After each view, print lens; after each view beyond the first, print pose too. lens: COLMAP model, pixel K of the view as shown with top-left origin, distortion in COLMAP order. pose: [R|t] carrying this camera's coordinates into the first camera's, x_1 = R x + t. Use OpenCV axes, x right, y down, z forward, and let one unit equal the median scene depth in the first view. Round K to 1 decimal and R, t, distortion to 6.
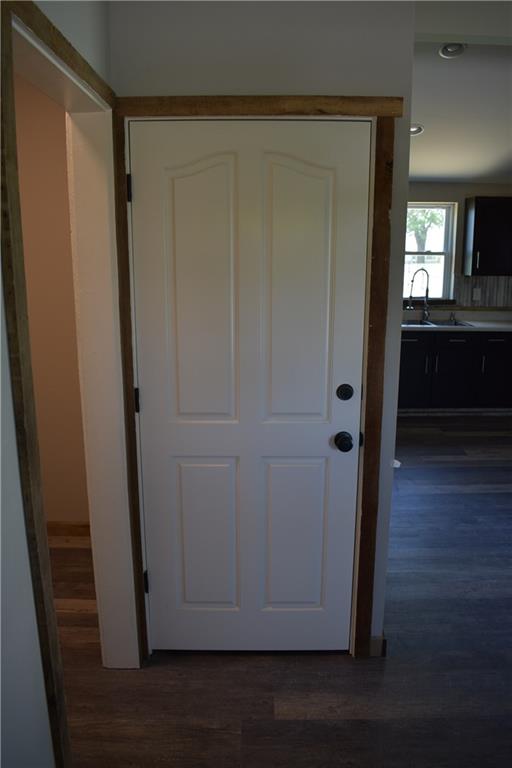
lens RADIAL K [[601.9, 0, 260.0], [0, 601.9, 383.7], [0, 0, 1]] dist [-0.086577, 0.013359]
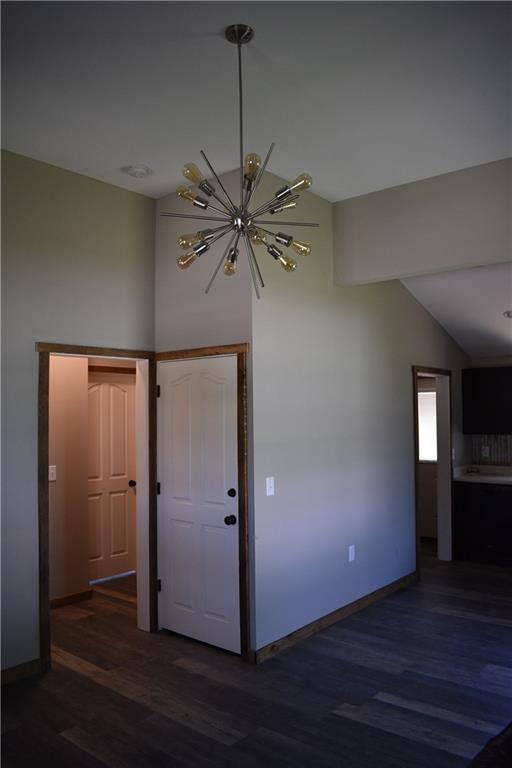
lens RADIAL K [[601.9, 0, 252.8], [0, 601.9, 383.5], [0, 0, 1]] dist [-0.086577, 0.013359]
pose [[0.755619, -0.040566, -0.653754, 1.247771], [-0.134196, 0.967322, -0.215128, 0.068881], [0.641118, 0.250286, 0.725483, -0.351010]]
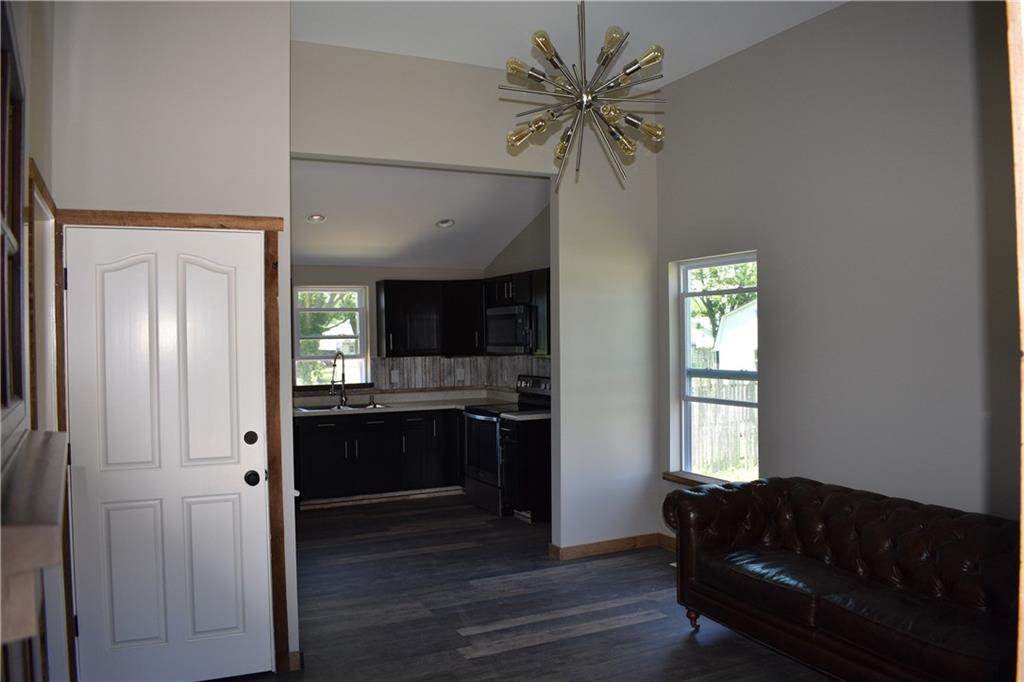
lens RADIAL K [[802.6, 0, 514.3], [0, 802.6, 347.9], [0, 0, 1]] dist [-0.086577, 0.013359]
pose [[0.902916, -0.020311, 0.429337, -0.061093], [0.110644, 0.976203, -0.186507, 0.177165], [-0.415332, 0.215903, 0.883677, -0.646007]]
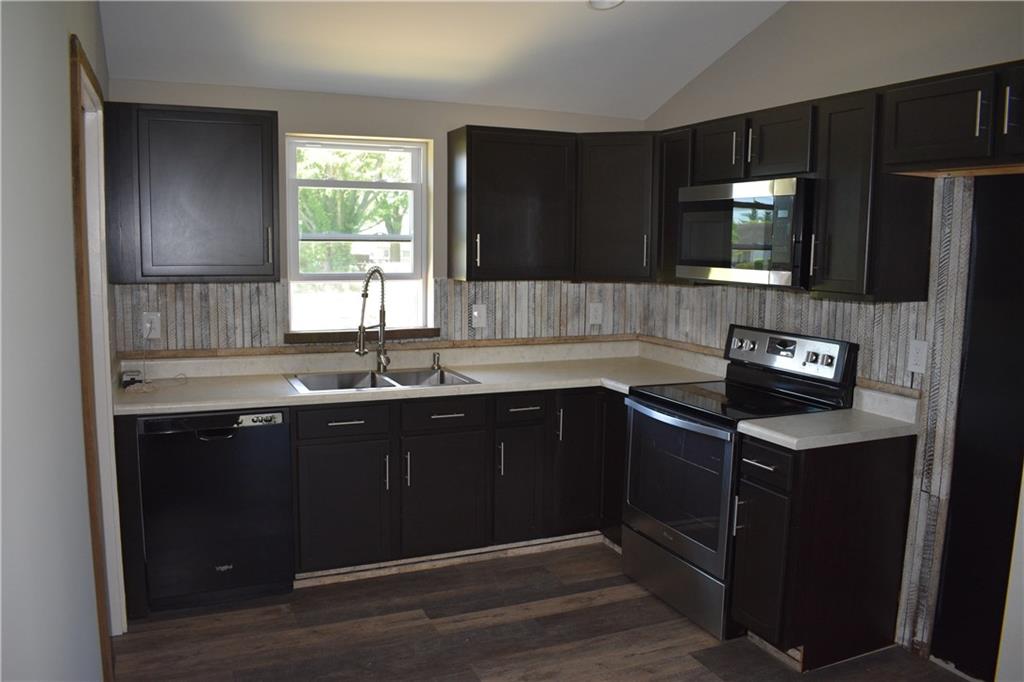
lens RADIAL K [[802.6, 0, 517.0], [0, 802.6, 347.5], [0, 0, 1]] dist [-0.086577, 0.013359]
pose [[0.918952, -0.038940, 0.392442, 0.288276], [0.075050, 0.994195, -0.077091, -0.161186], [-0.387163, 0.100296, 0.916540, 0.837594]]
